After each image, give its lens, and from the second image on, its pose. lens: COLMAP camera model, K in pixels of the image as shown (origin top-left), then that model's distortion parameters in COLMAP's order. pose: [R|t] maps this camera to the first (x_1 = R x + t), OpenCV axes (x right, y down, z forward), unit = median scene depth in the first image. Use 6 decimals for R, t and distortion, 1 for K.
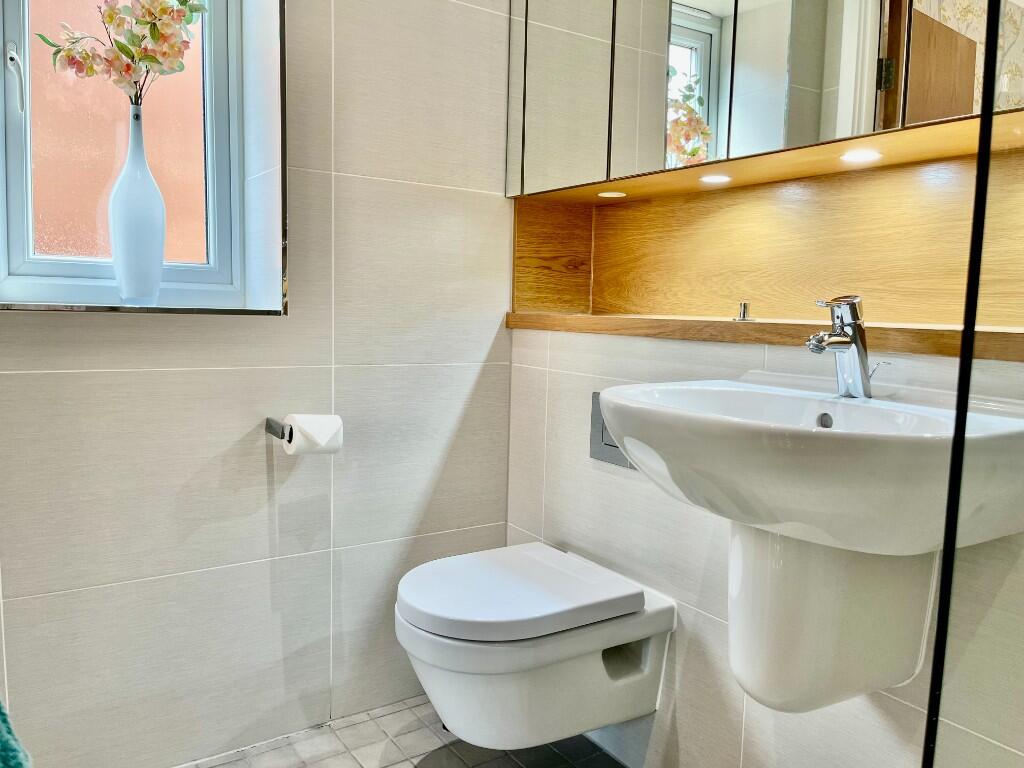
lens RADIAL K [[783.0, 0, 509.0], [0, 783.0, 379.7], [0, 0, 1]] dist [0.068062, -0.096340]
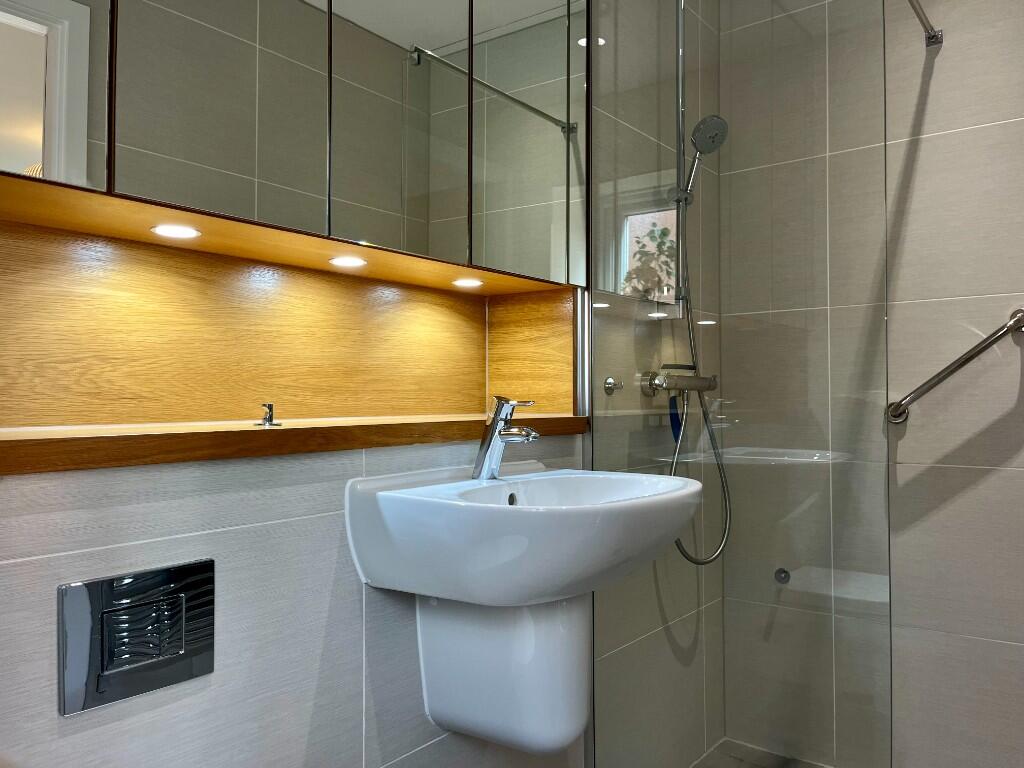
lens RADIAL K [[783.0, 0, 509.0], [0, 783.0, 379.7], [0, 0, 1]] dist [0.068062, -0.096340]
pose [[-0.315734, -0.006621, 0.948825, -0.548997], [0.085698, 0.995690, 0.035466, -0.129758], [-0.944970, 0.092510, -0.313806, 1.019438]]
